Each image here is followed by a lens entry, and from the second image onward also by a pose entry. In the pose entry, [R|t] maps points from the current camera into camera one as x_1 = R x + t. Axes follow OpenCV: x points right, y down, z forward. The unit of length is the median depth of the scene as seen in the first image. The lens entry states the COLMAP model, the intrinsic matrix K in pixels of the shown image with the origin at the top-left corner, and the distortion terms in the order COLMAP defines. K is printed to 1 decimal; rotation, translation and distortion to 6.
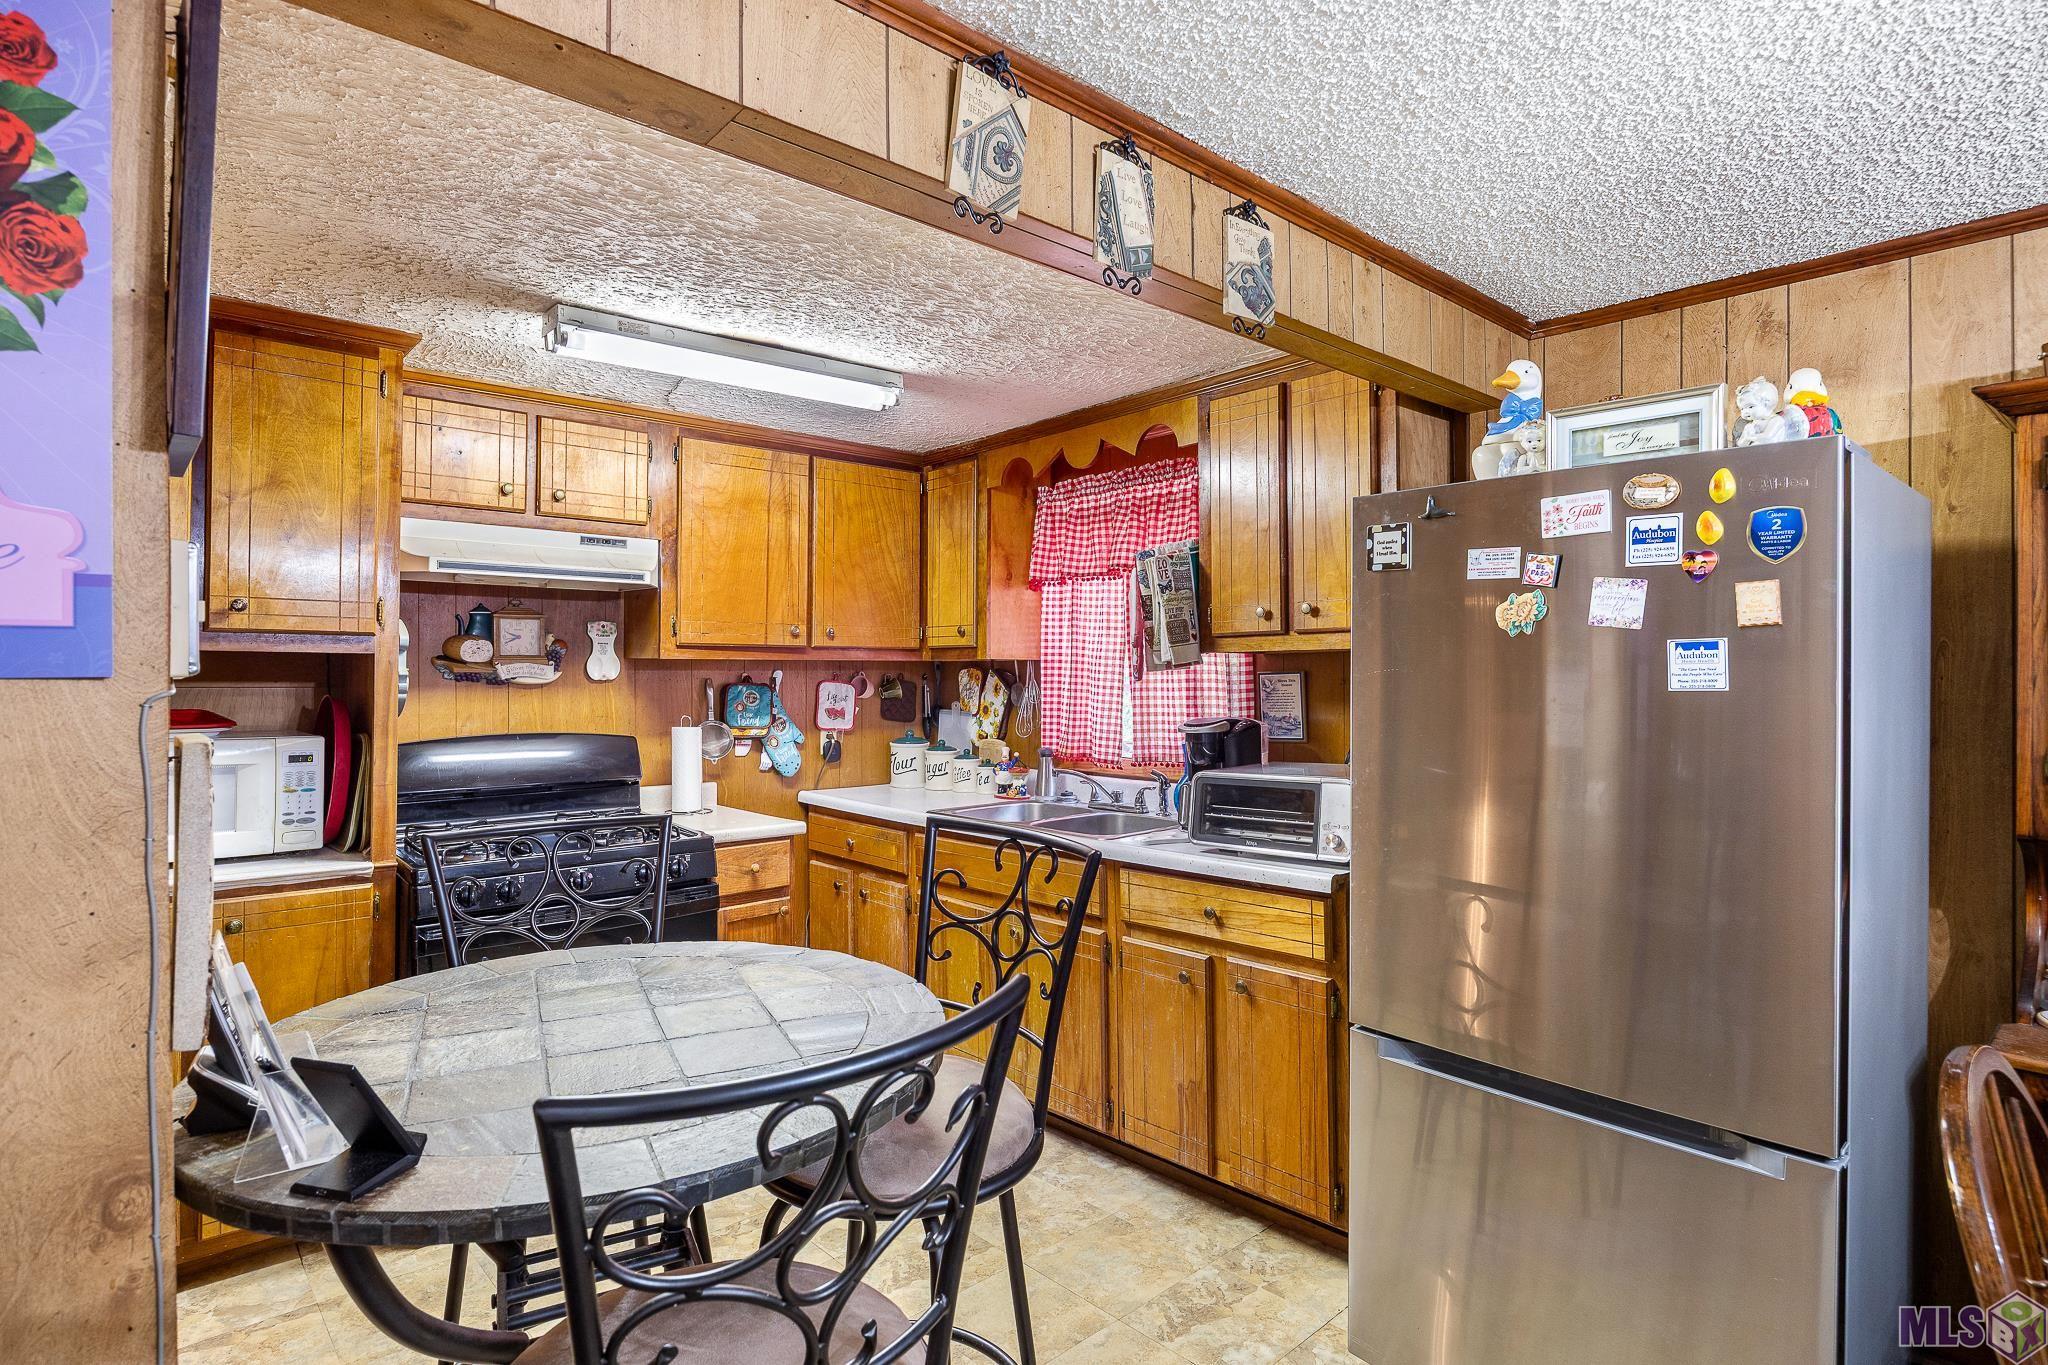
lens RADIAL K [[1044.8, 0, 1026.3], [0, 1044.8, 669.0], [0, 0, 1]] dist [-0.000689, -0.000035]
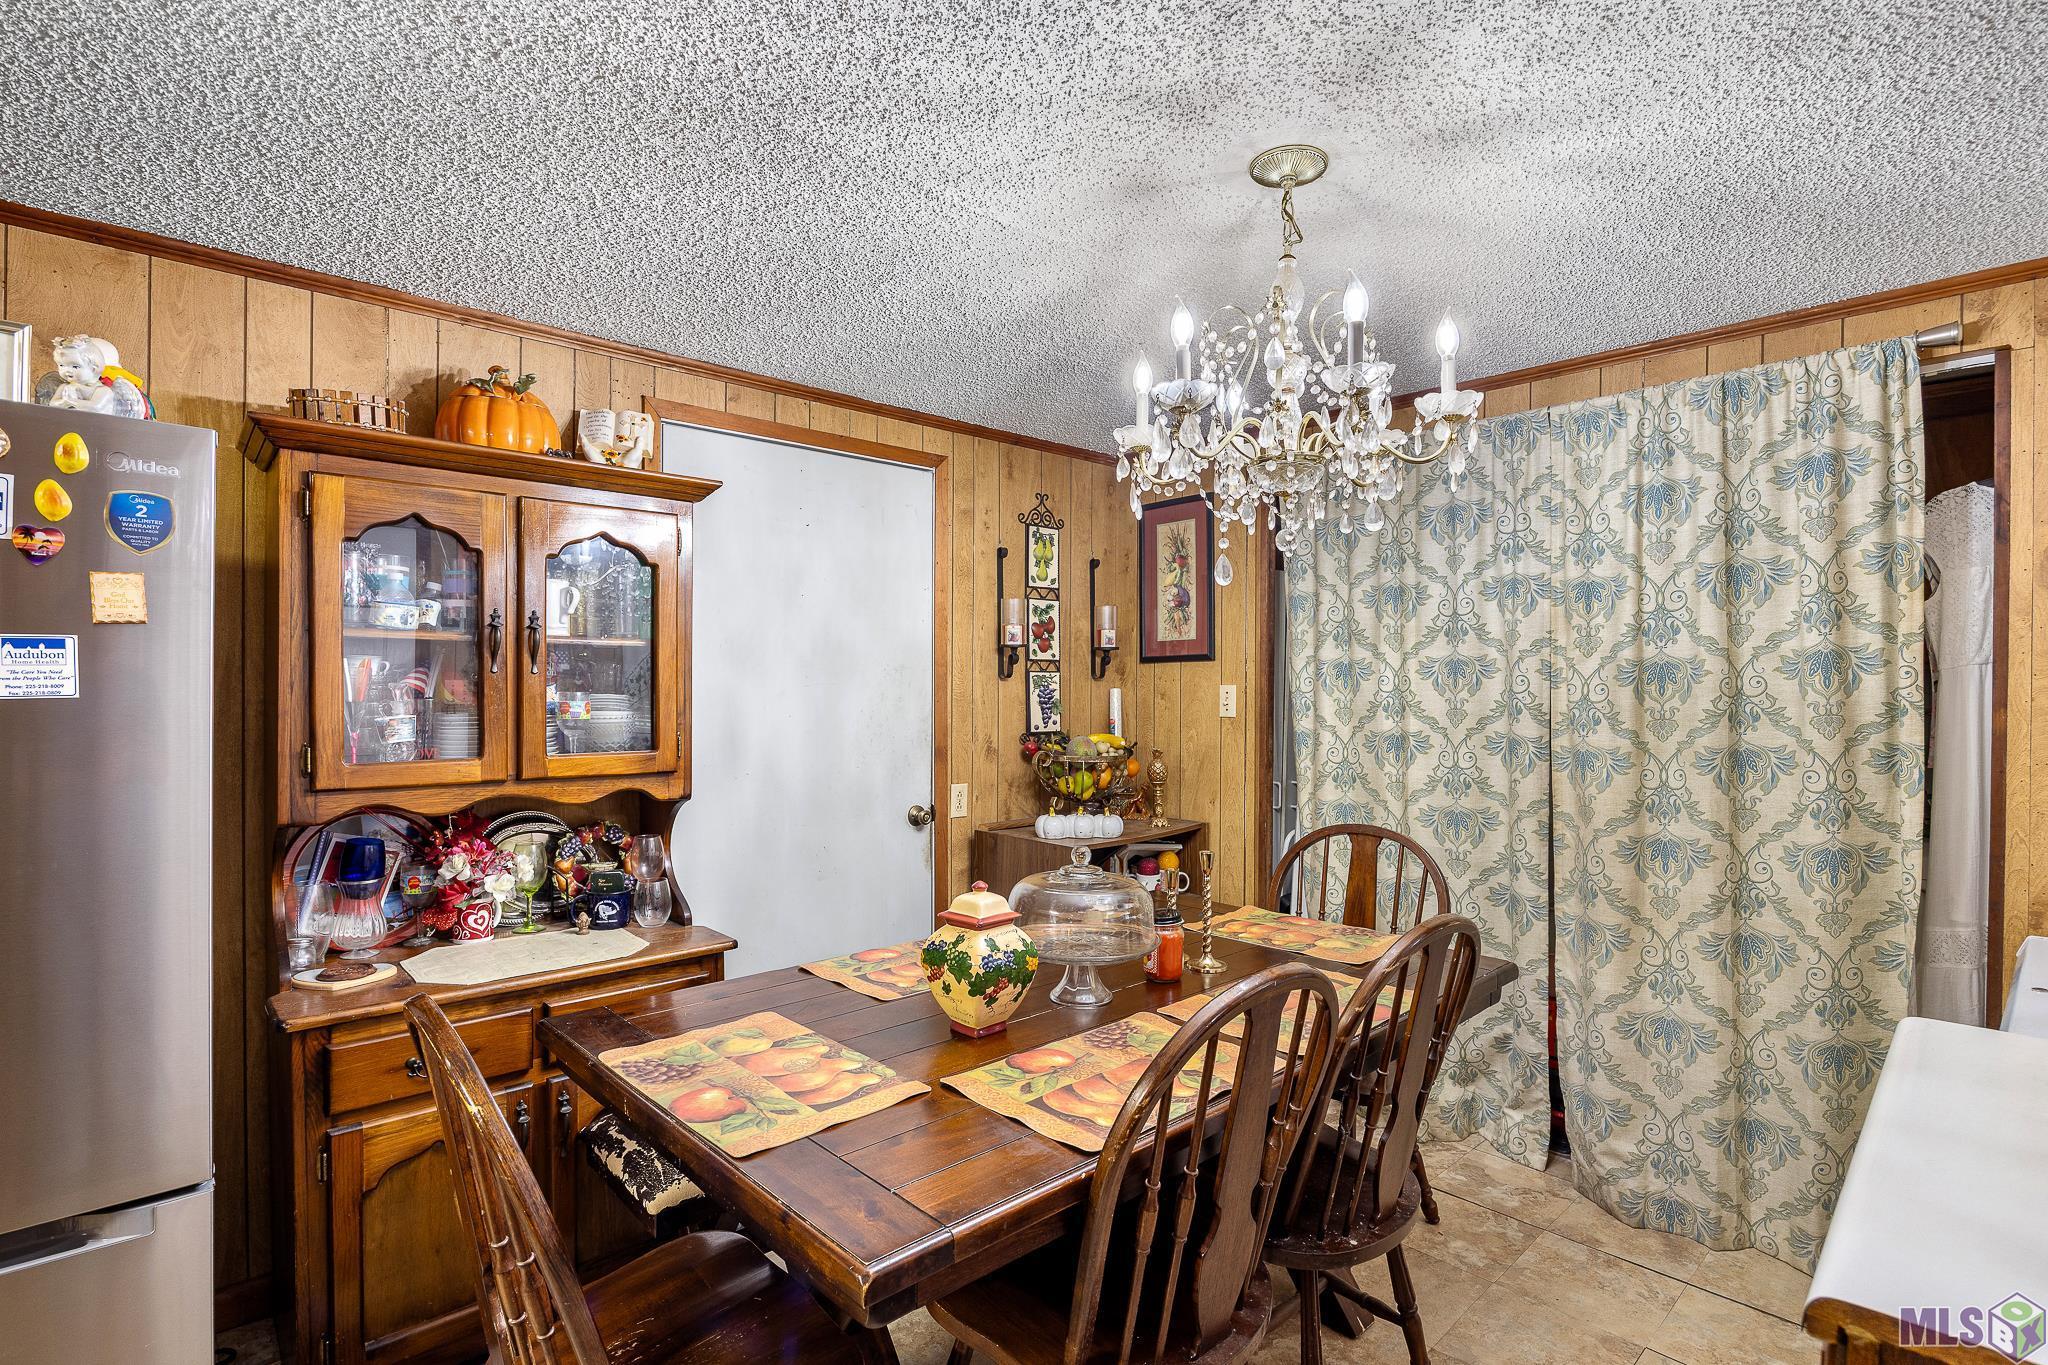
lens RADIAL K [[1015.4, 0, 1022.2], [0, 1015.4, 693.7], [0, 0, 1]] dist [-0.002093, -0.000280]
pose [[0.004401, -0.008903, 0.999951, -0.148391], [-0.006938, 0.999936, 0.008934, 0.005052], [-0.999966, -0.006977, 0.004339, 0.237674]]
